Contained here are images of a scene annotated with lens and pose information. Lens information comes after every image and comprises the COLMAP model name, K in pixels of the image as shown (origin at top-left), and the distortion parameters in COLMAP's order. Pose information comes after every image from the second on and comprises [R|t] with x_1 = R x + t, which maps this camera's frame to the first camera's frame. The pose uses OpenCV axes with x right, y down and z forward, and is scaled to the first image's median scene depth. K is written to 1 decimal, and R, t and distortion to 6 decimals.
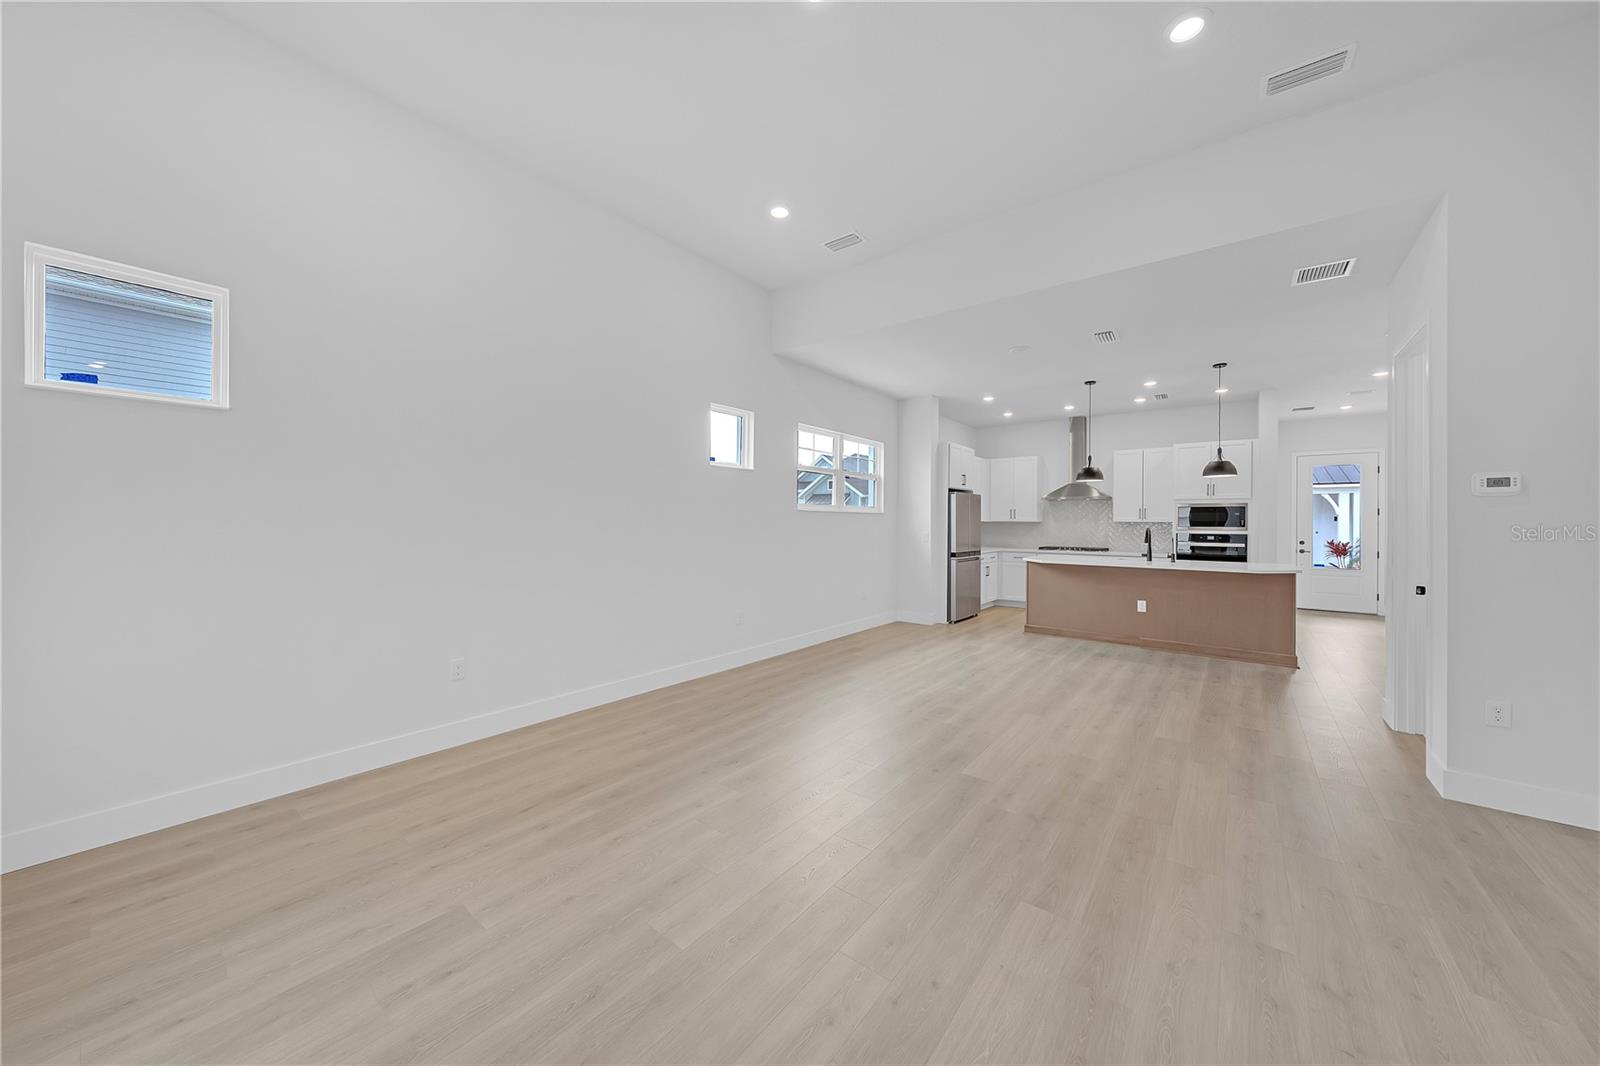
lens RADIAL K [[550.1, 0, 796.3], [0, 550.1, 524.5], [0, 0, 1]] dist [-0.002139, -0.000074]
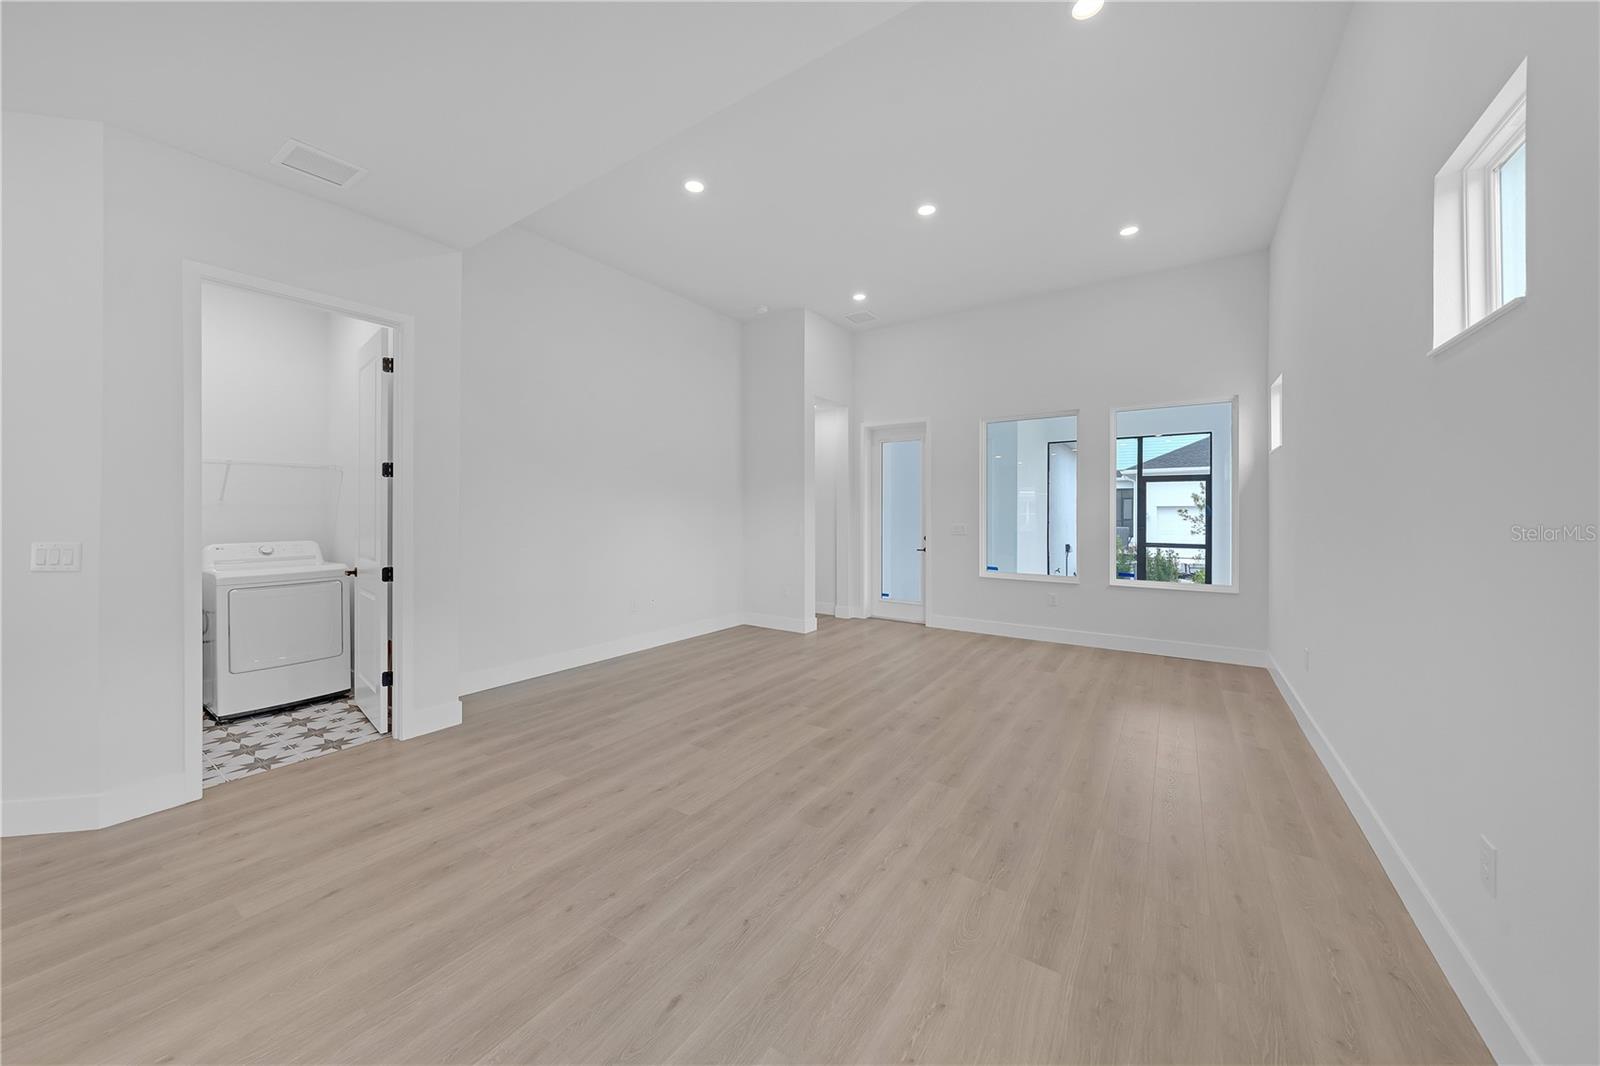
lens RADIAL K [[557.9, 0, 803.3], [0, 557.9, 512.7], [0, 0, 1]] dist [-0.000986, -0.000108]
pose [[-0.996218, -0.006520, -0.086639, 0.188315], [-0.006868, 0.999969, 0.003725, -0.002446], [0.086612, 0.004306, -0.996233, 0.893825]]
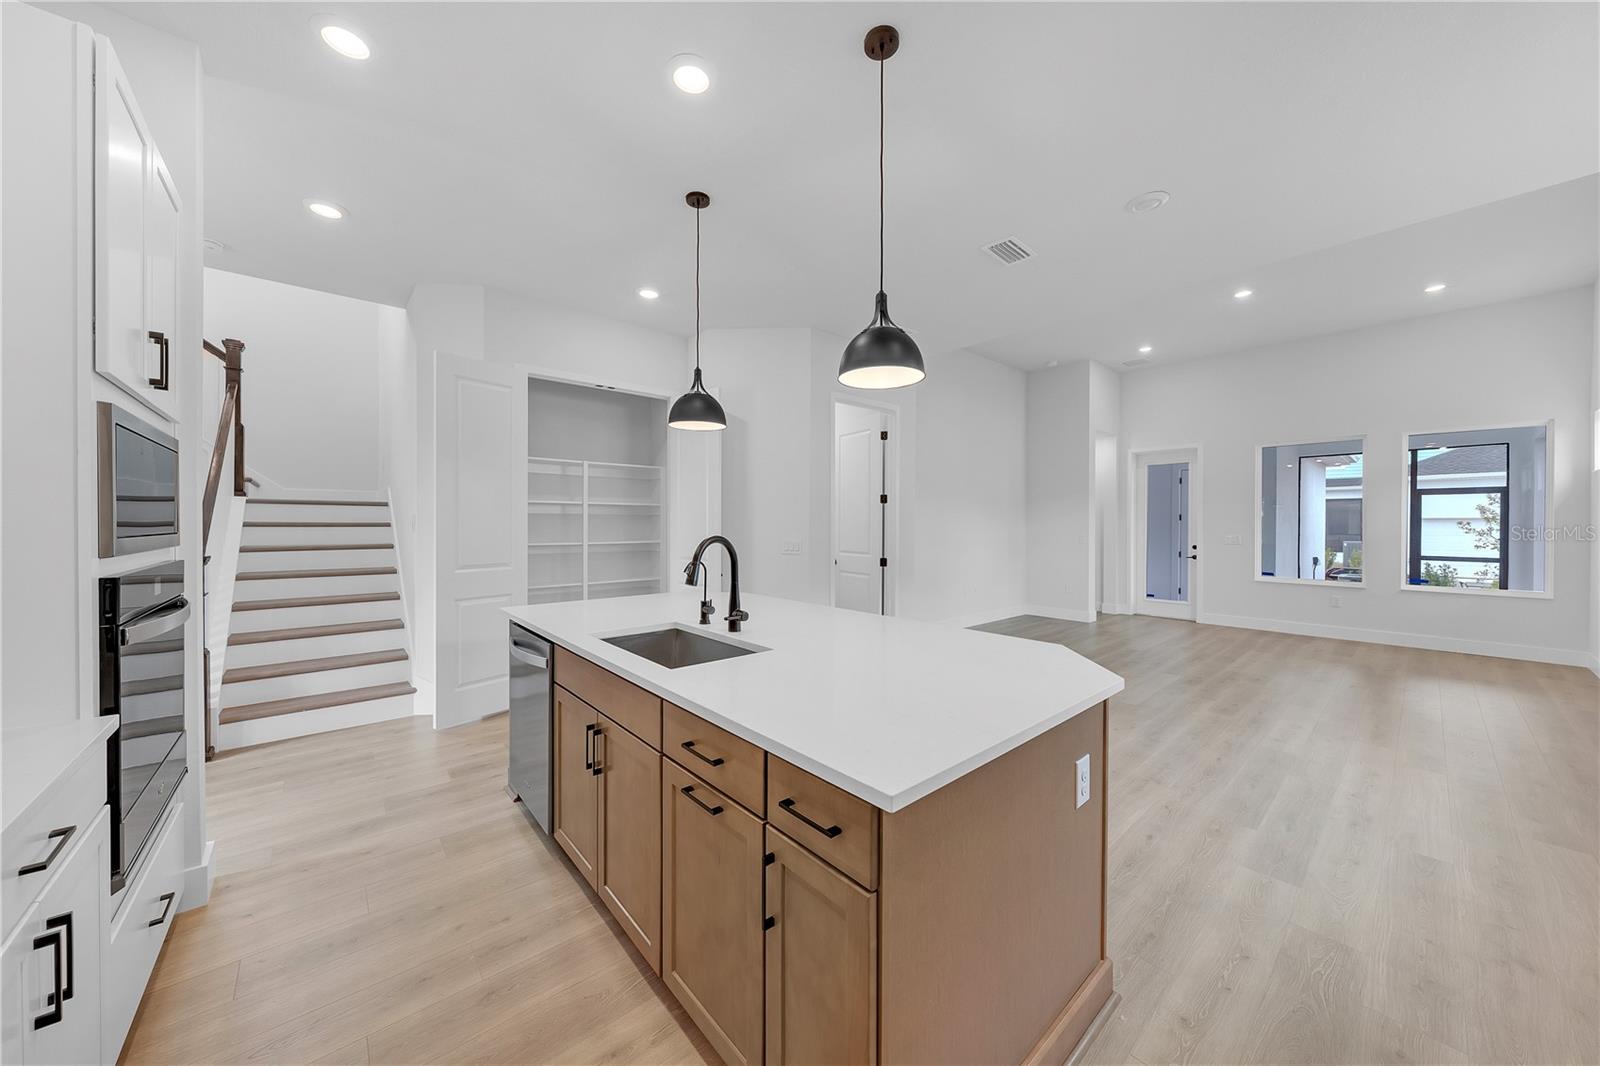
lens RADIAL K [[549.3, 0, 802.2], [0, 549.3, 526.2], [0, 0, 1]] dist [-0.001458, 0.000185]
pose [[-0.984641, -0.008633, 0.174380, 0.470895], [-0.007167, 0.999934, 0.009034, -0.002751], [-0.174447, 0.007645, -0.984637, 1.167881]]
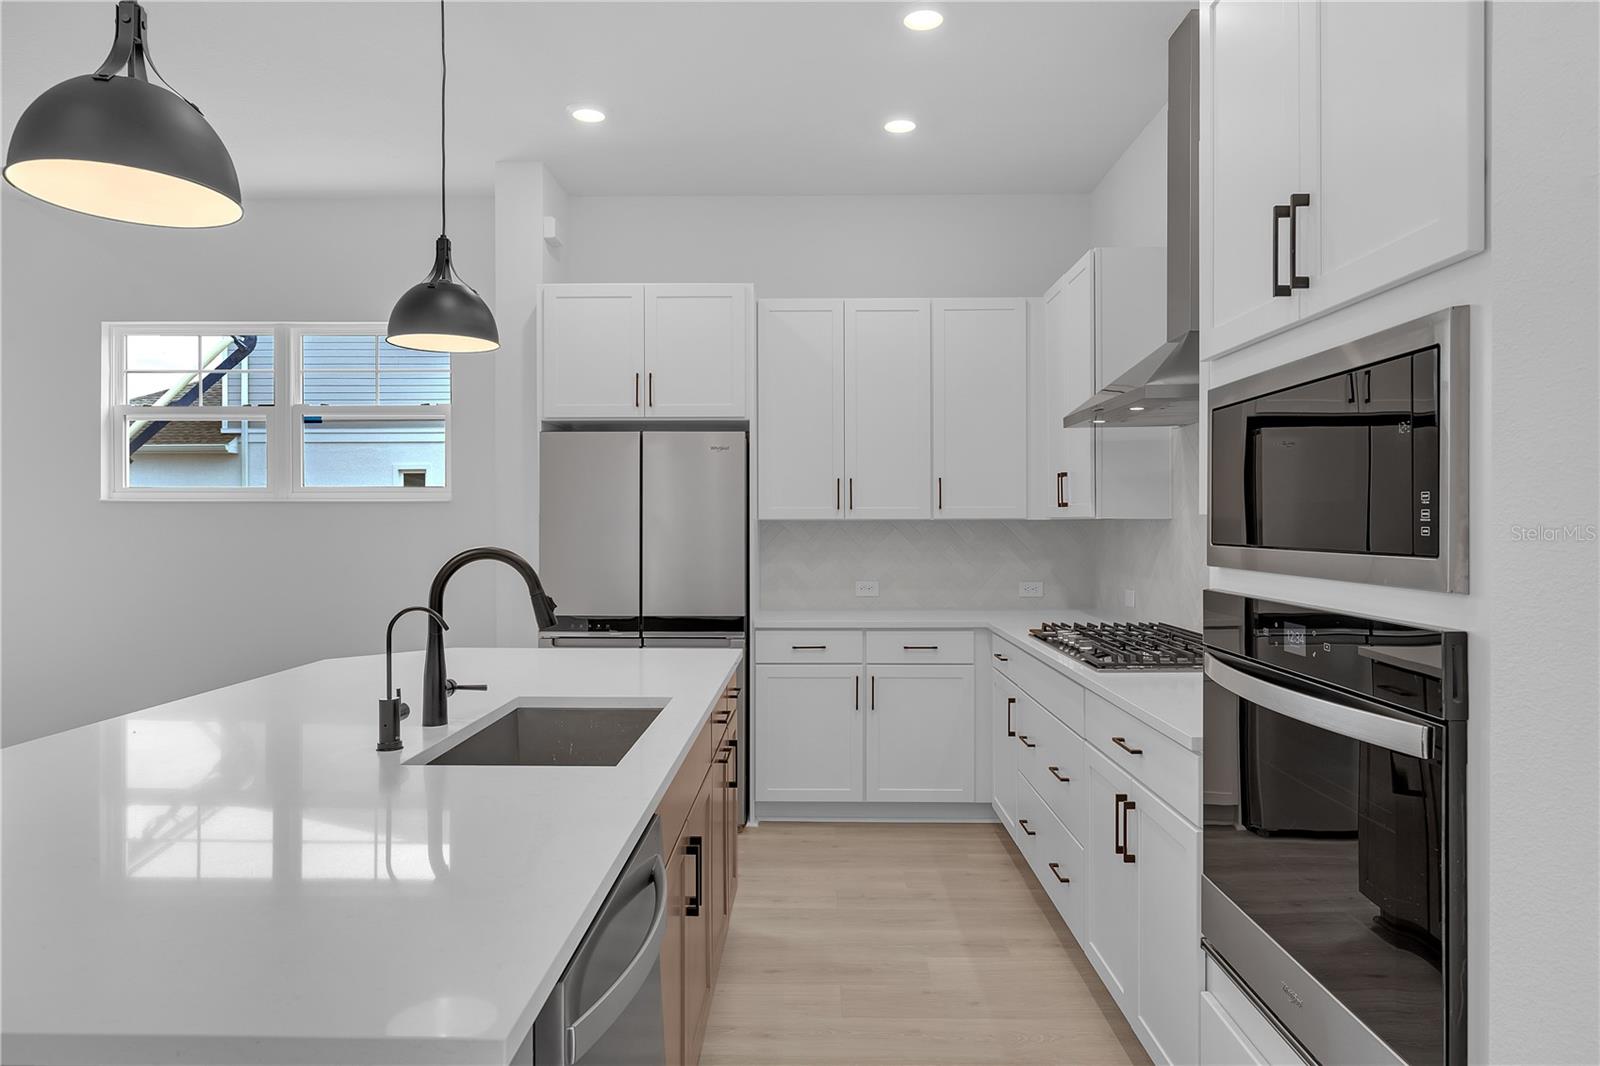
lens RADIAL K [[969.4, 0, 802.7], [0, 969.4, 524.5], [0, 0, 1]] dist [-0.000106, -0.000596]
pose [[0.613331, -0.004160, -0.789815, 0.859134], [-0.000042, 0.999986, -0.005299, -0.000117], [0.789826, 0.003283, 0.613322, 0.781618]]
